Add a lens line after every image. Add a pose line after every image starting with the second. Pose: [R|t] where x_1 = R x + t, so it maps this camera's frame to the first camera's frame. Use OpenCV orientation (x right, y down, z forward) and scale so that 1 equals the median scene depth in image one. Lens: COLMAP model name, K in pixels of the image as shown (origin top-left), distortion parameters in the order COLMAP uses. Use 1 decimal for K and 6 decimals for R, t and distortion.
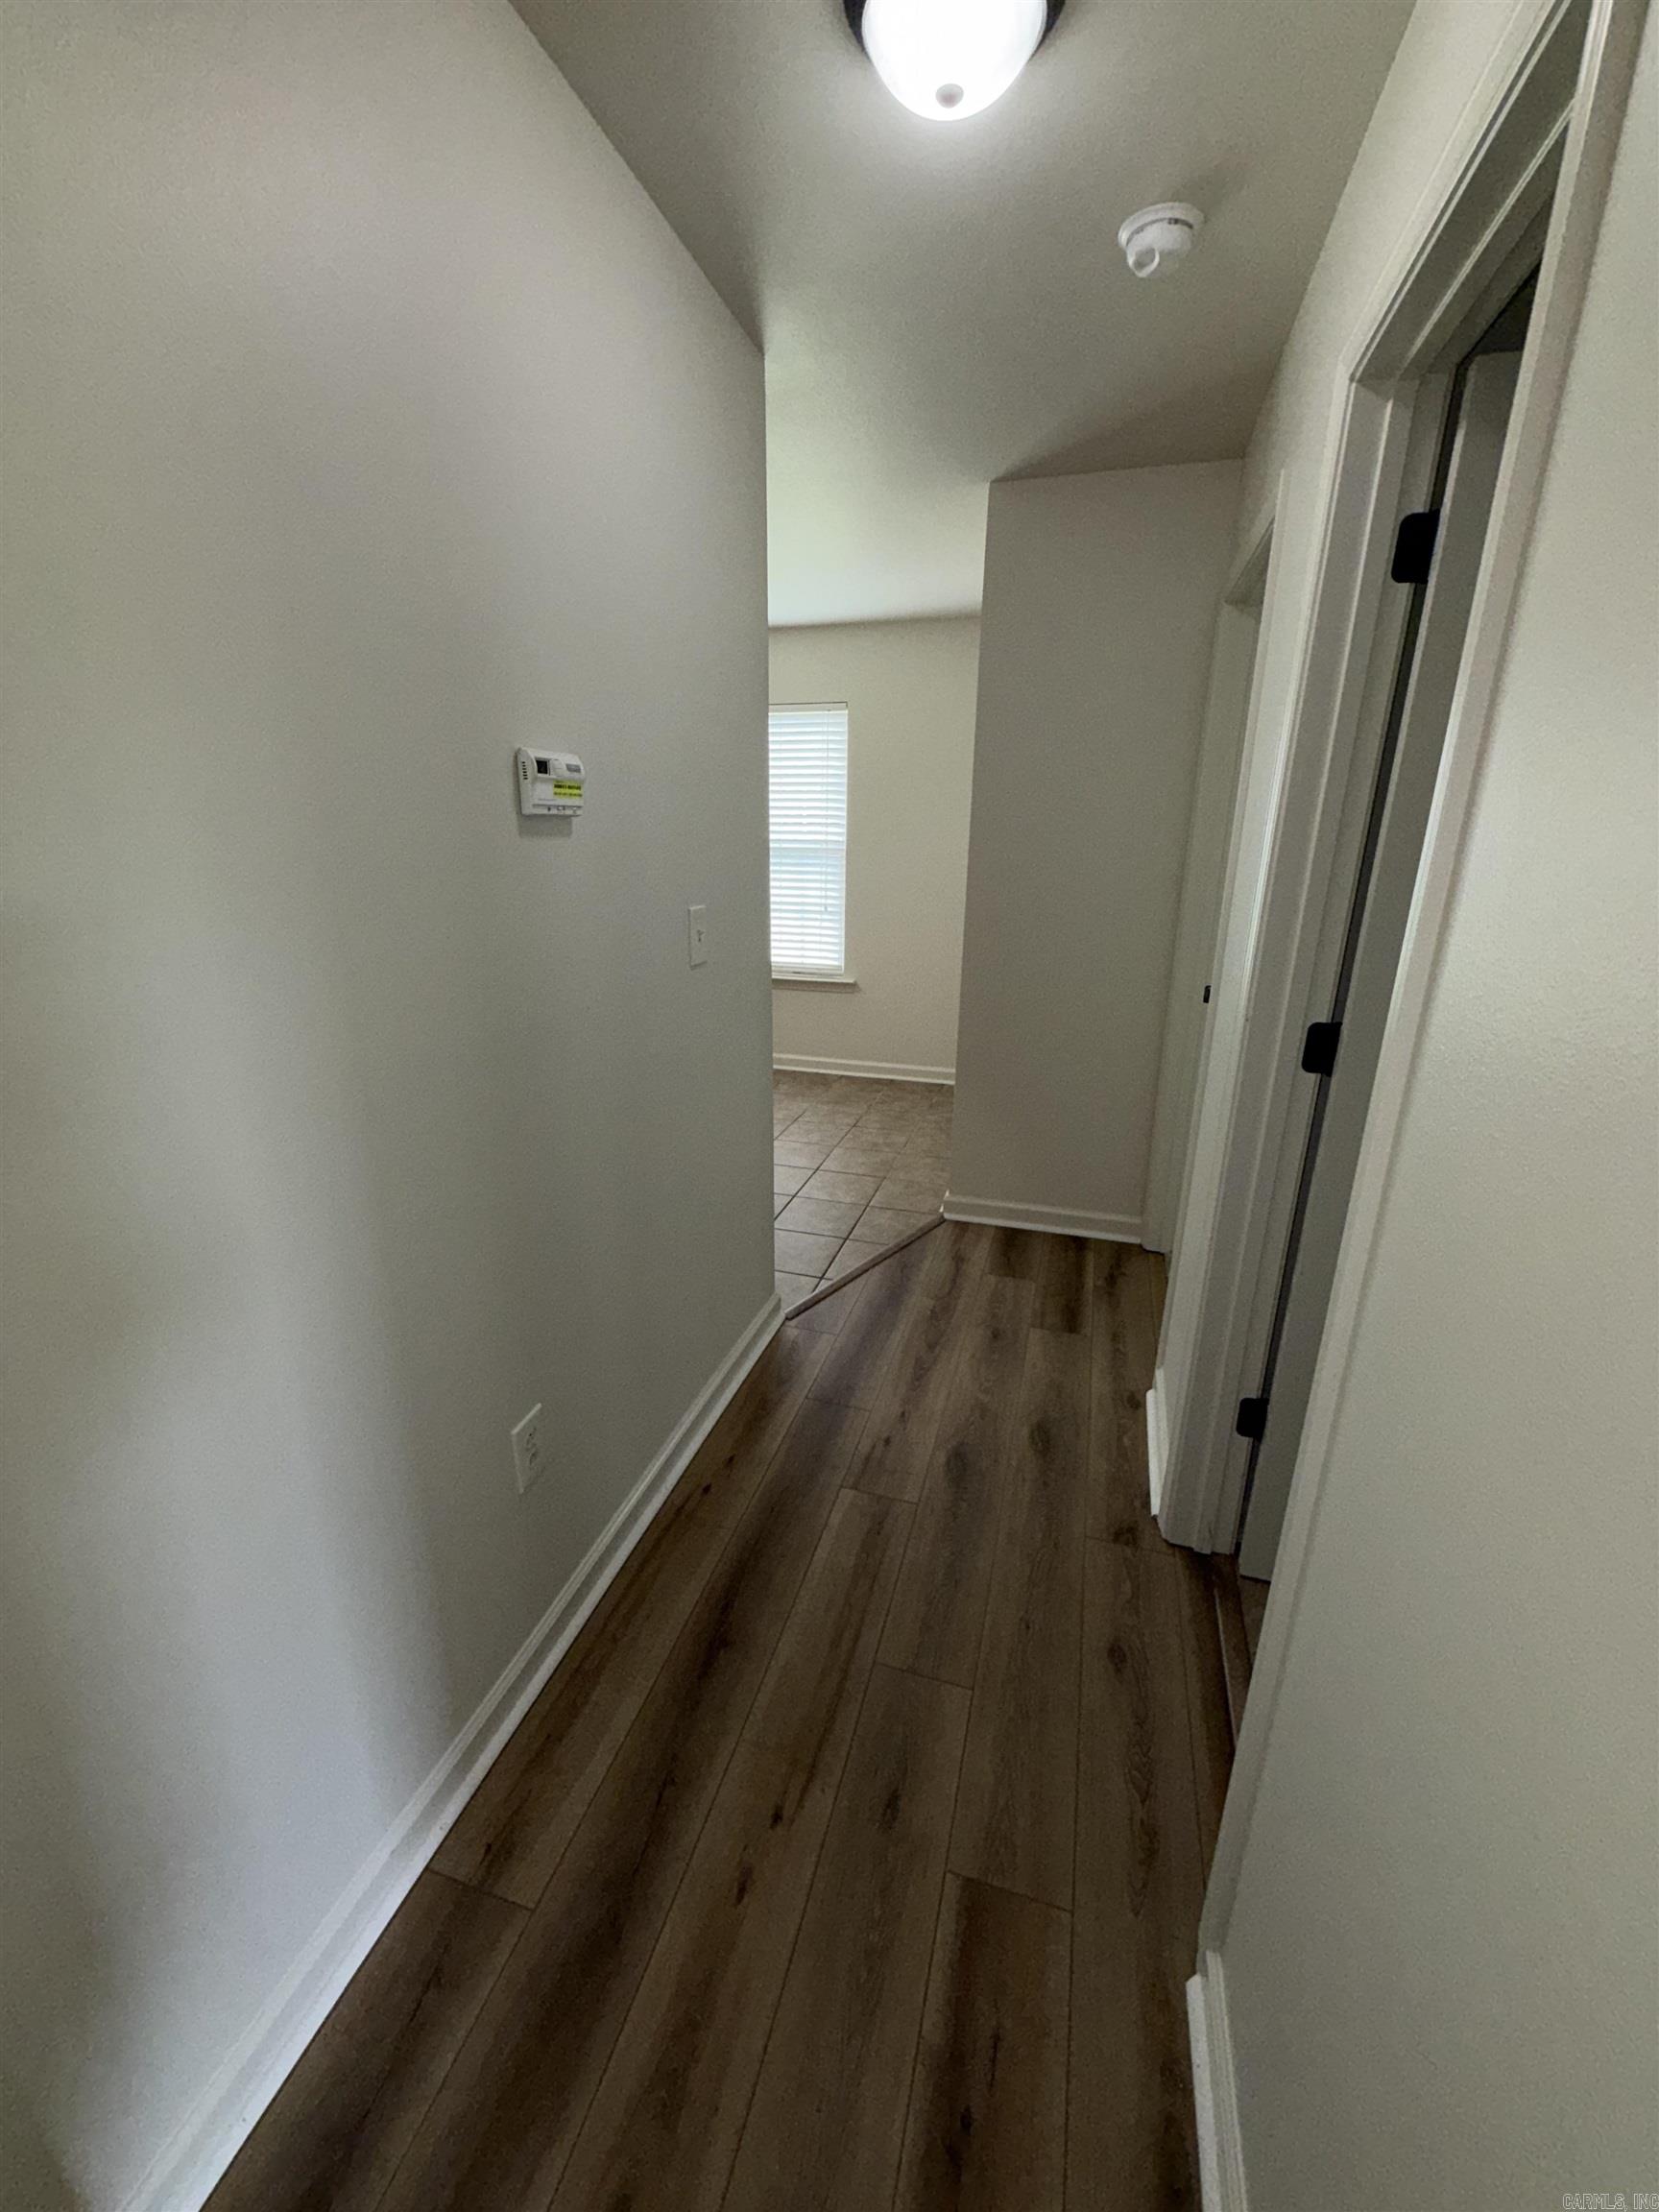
lens RADIAL K [[883.2, 0, 826.6], [0, 883.2, 1103.6], [0, 0, 1]] dist [-0.001744, 0.000498]
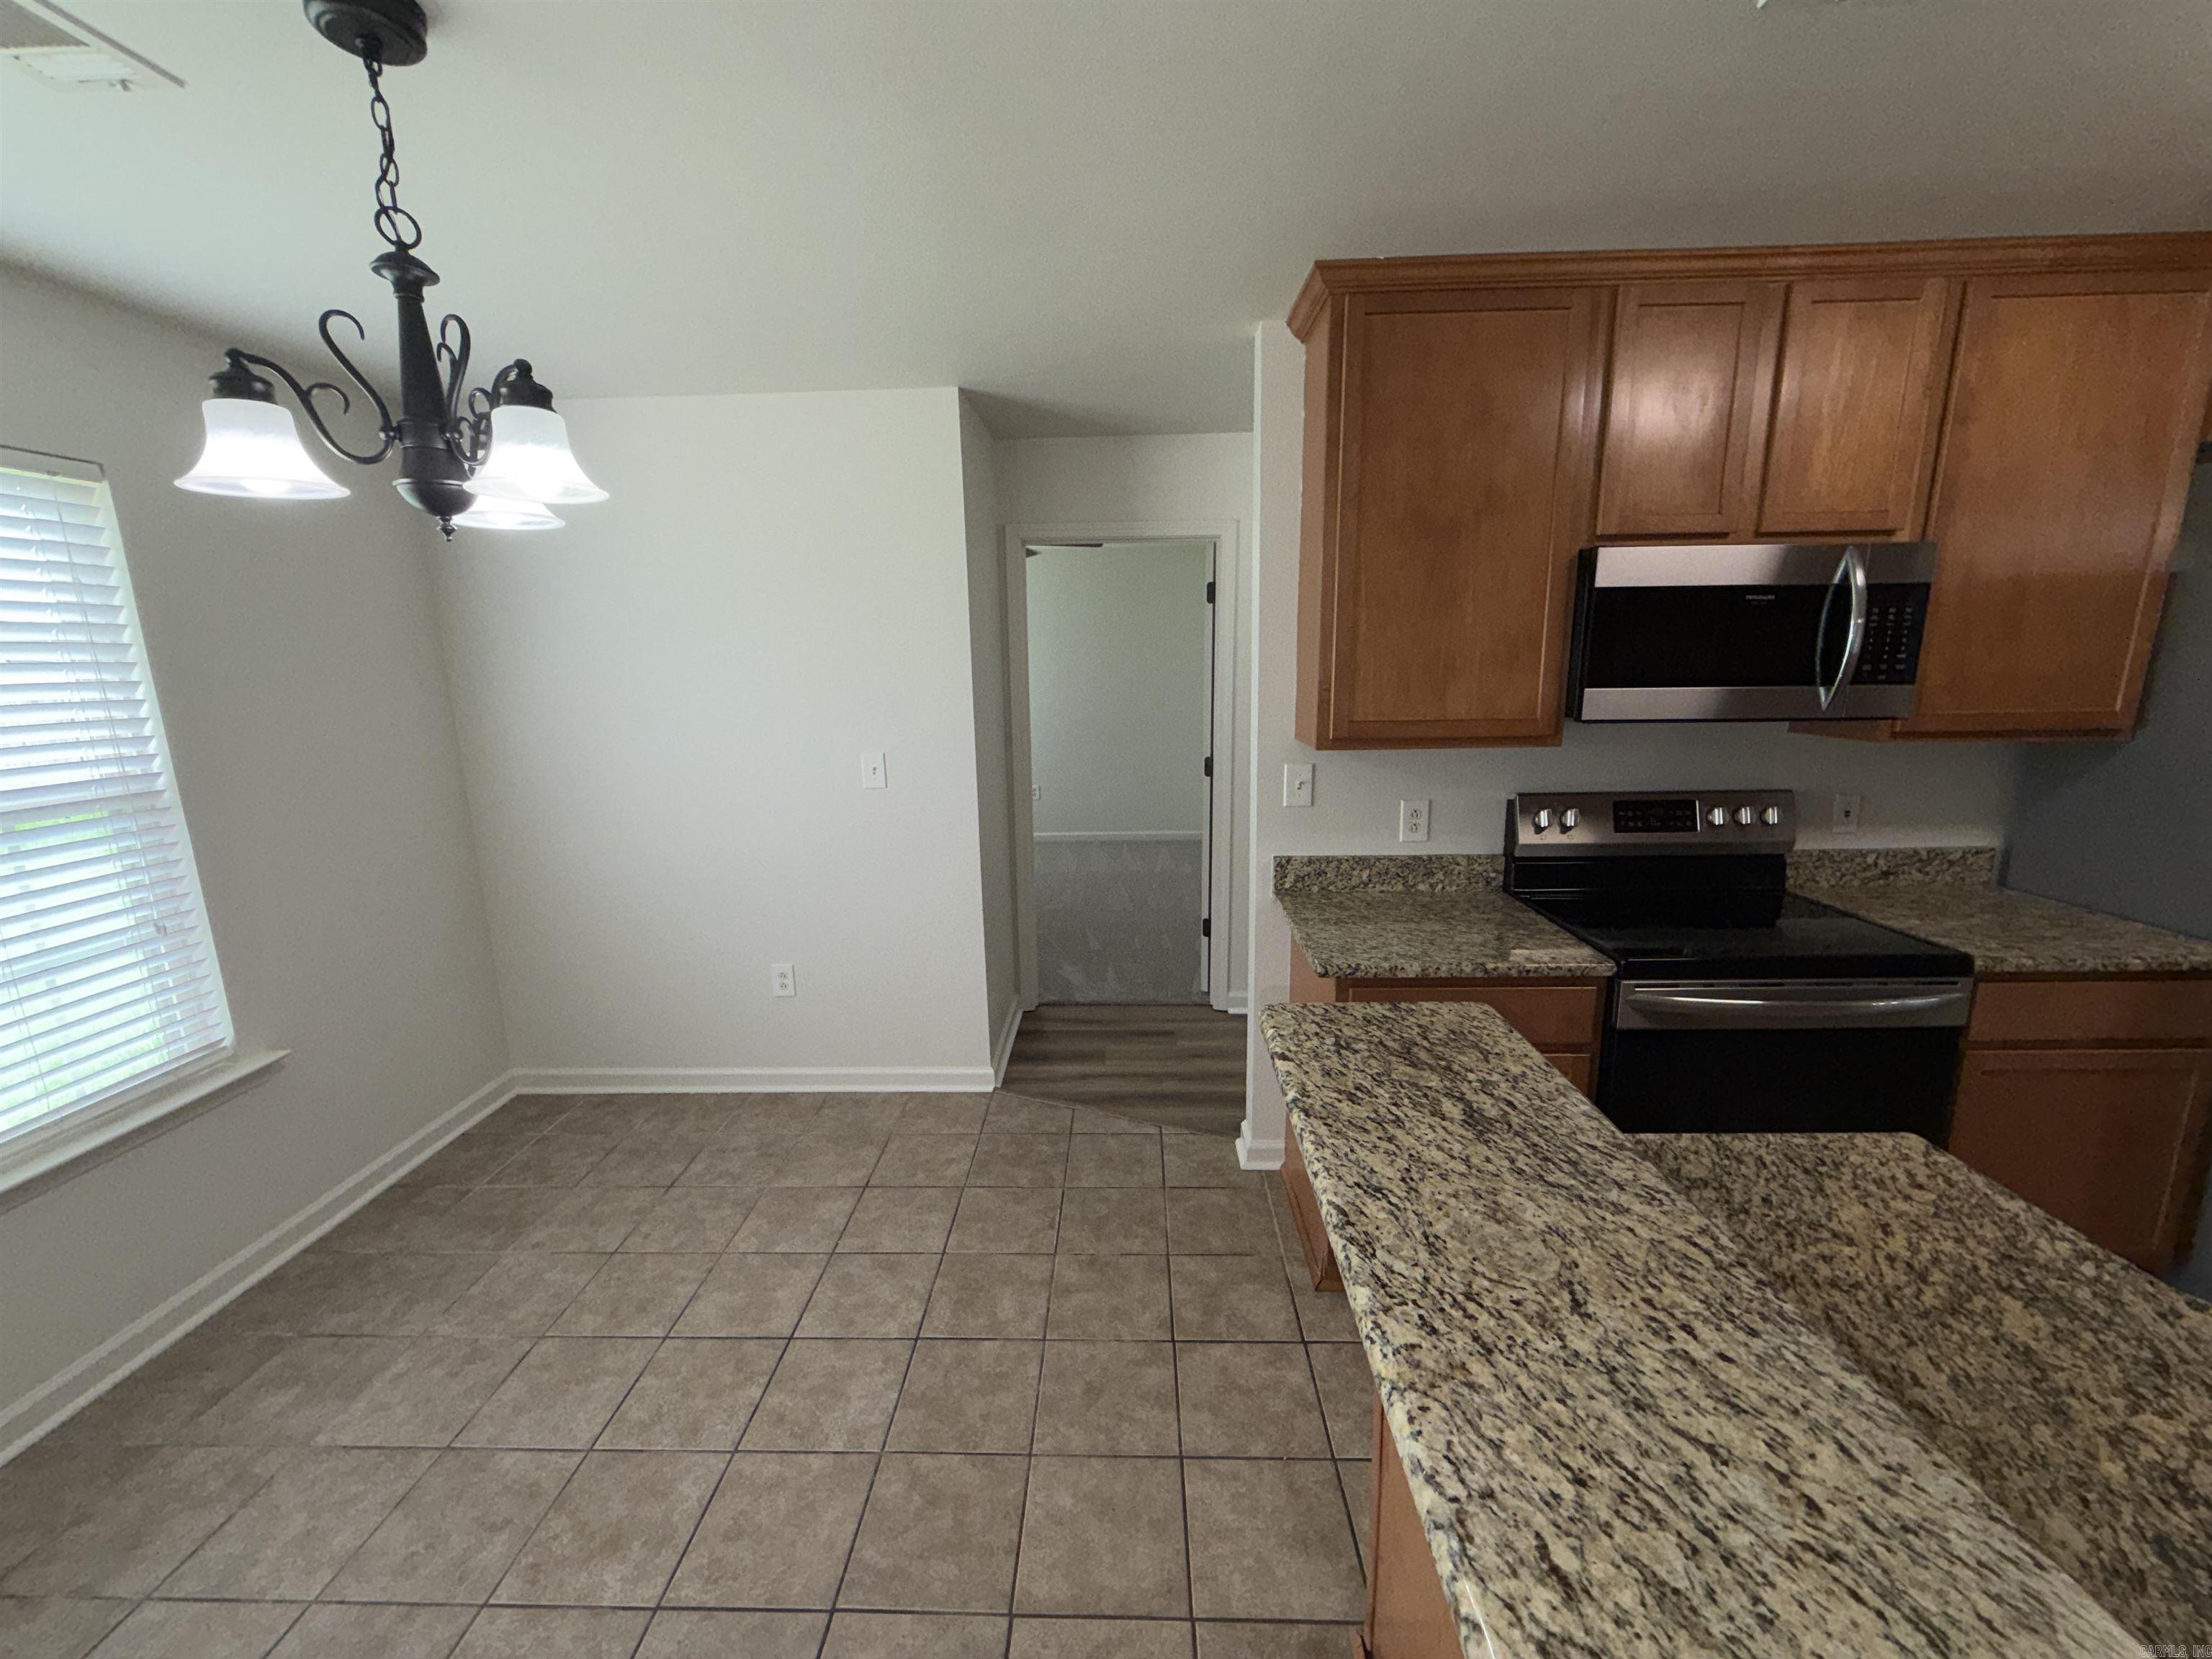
lens RADIAL K [[881.8, 0, 1100.7], [0, 881.8, 833.0], [0, 0, 1]] dist [-0.000494, -0.000138]
pose [[-0.266224, -0.198673, 0.943215, -0.535114], [0.305301, 0.910770, 0.278011, -0.256540], [-0.914285, 0.361977, -0.181814, 0.683480]]
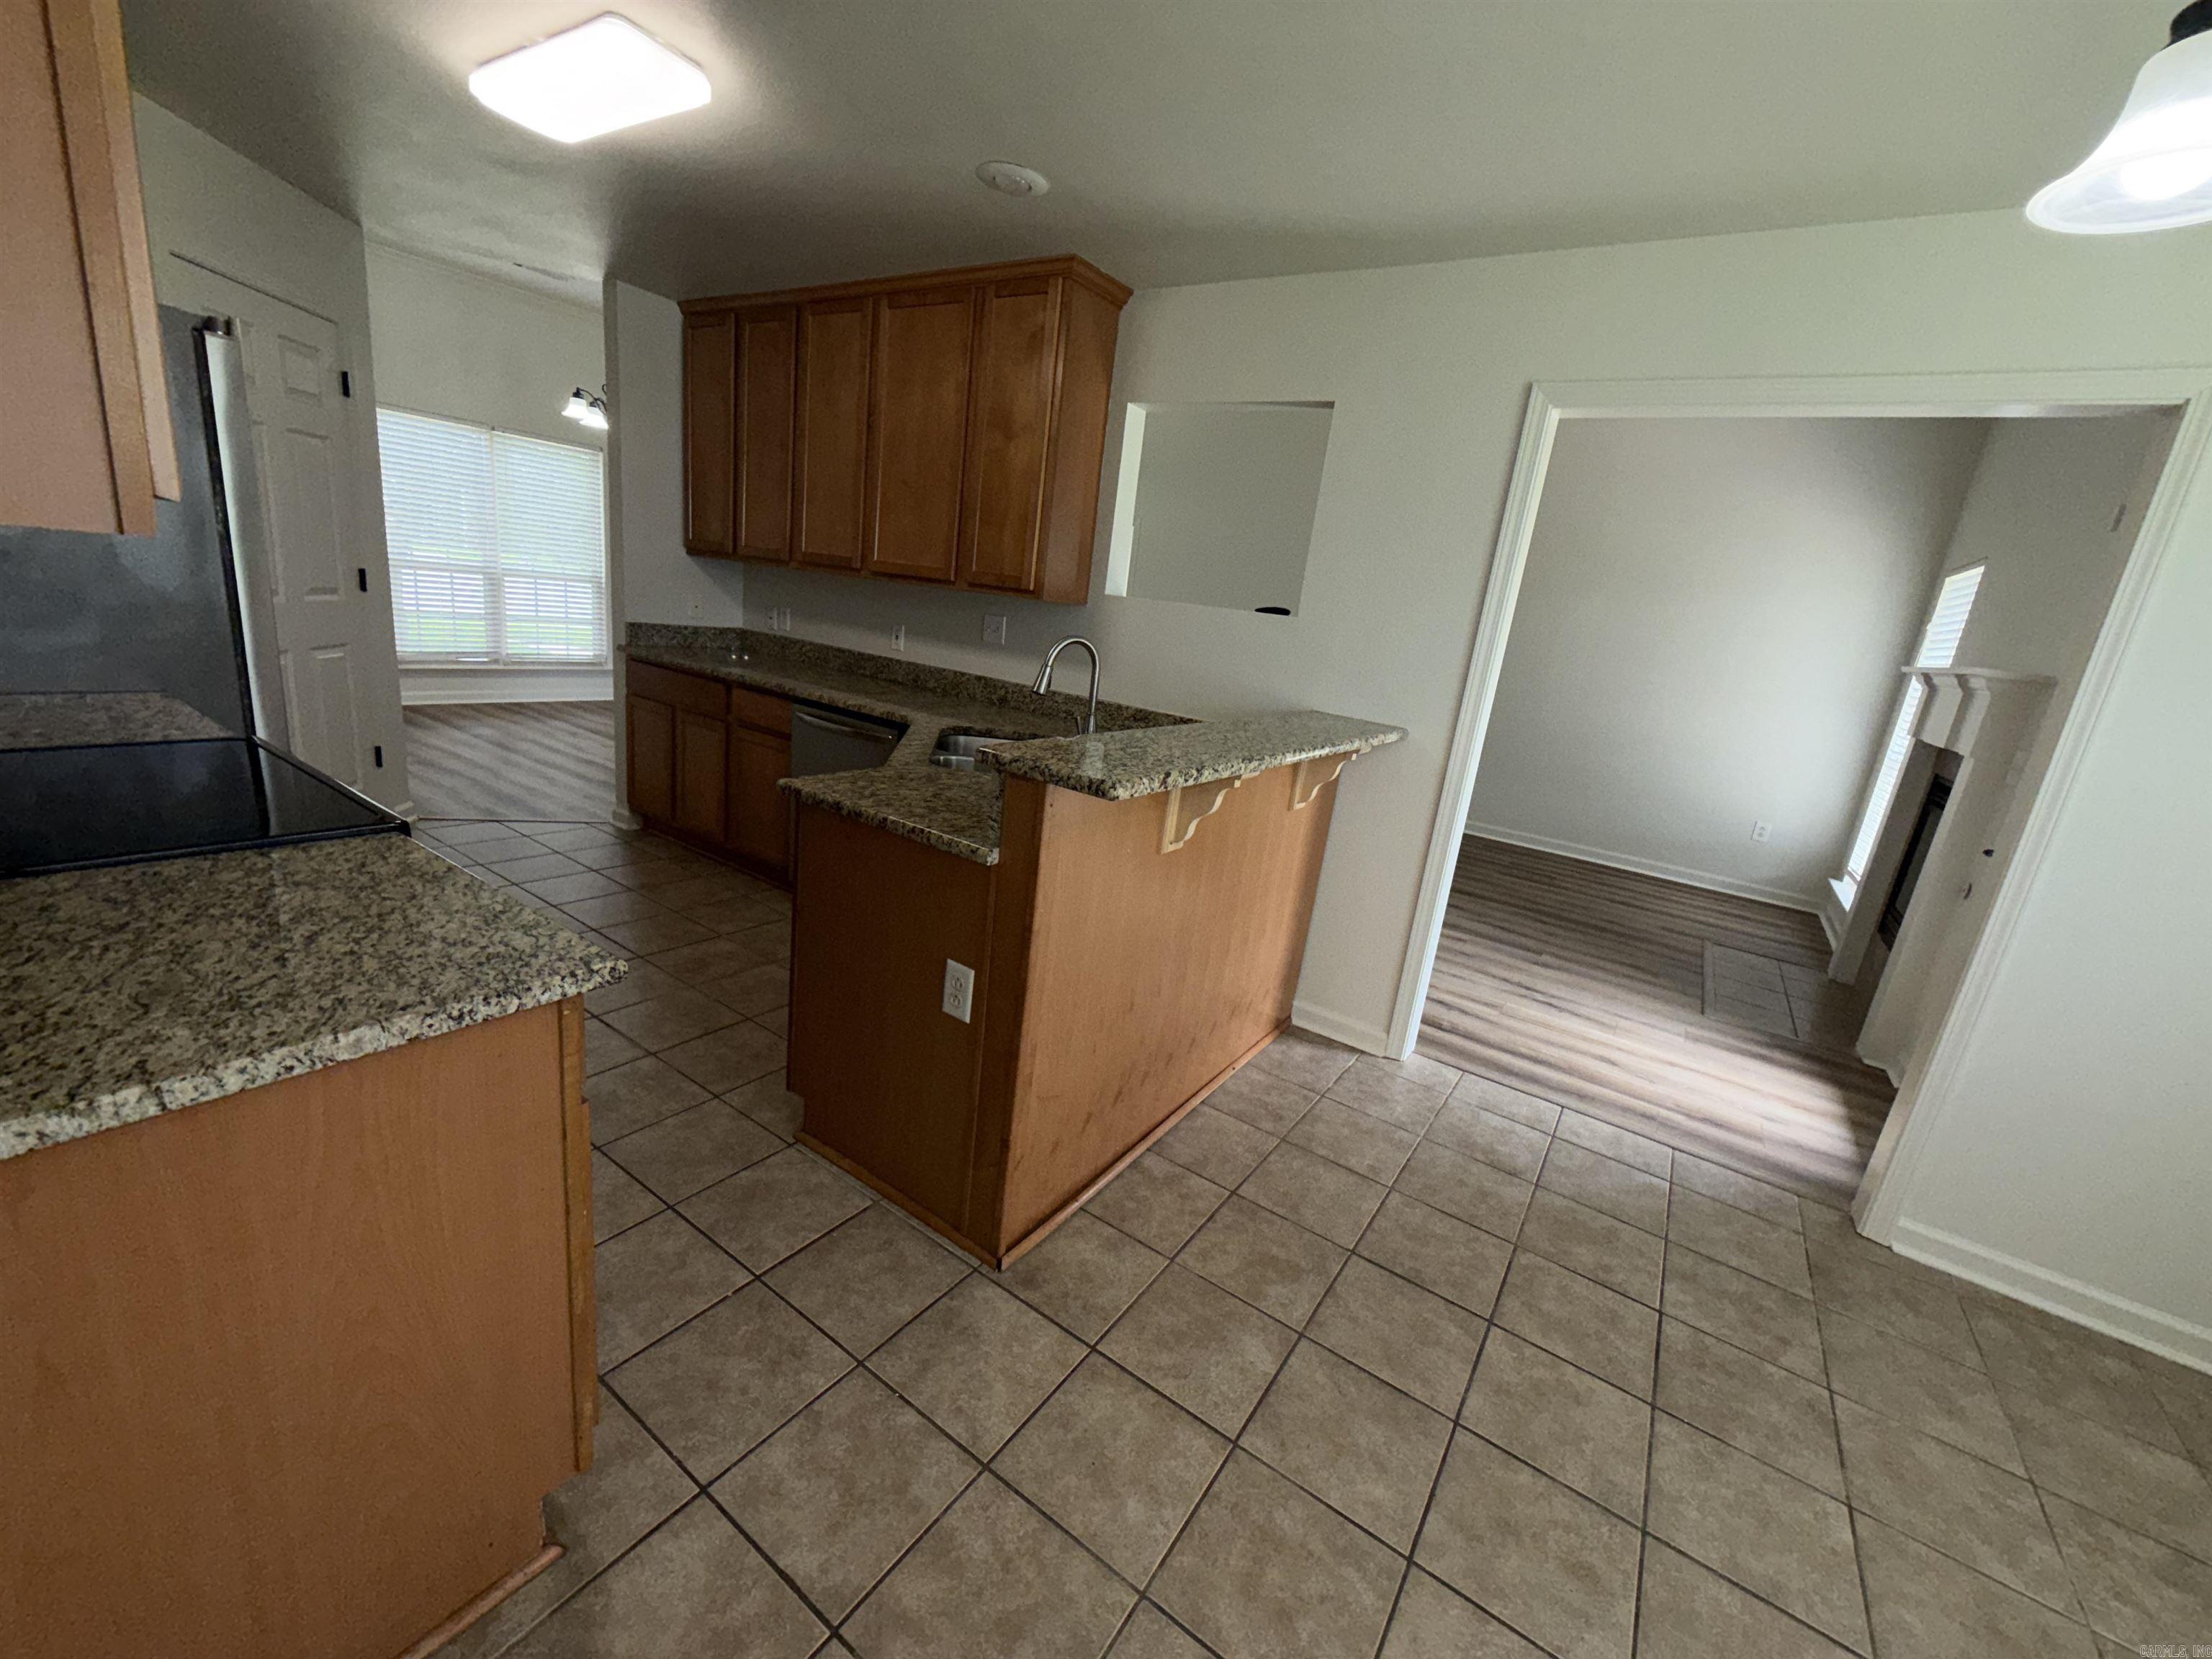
lens RADIAL K [[881.8, 0, 1109.4], [0, 881.8, 827.1], [0, 0, 1]] dist [0.000183, 0.000154]
pose [[-0.288799, 0.195556, -0.937205, -0.021177], [-0.402444, 0.863433, 0.304176, -0.200615], [0.868697, 0.465018, -0.170658, 0.666645]]
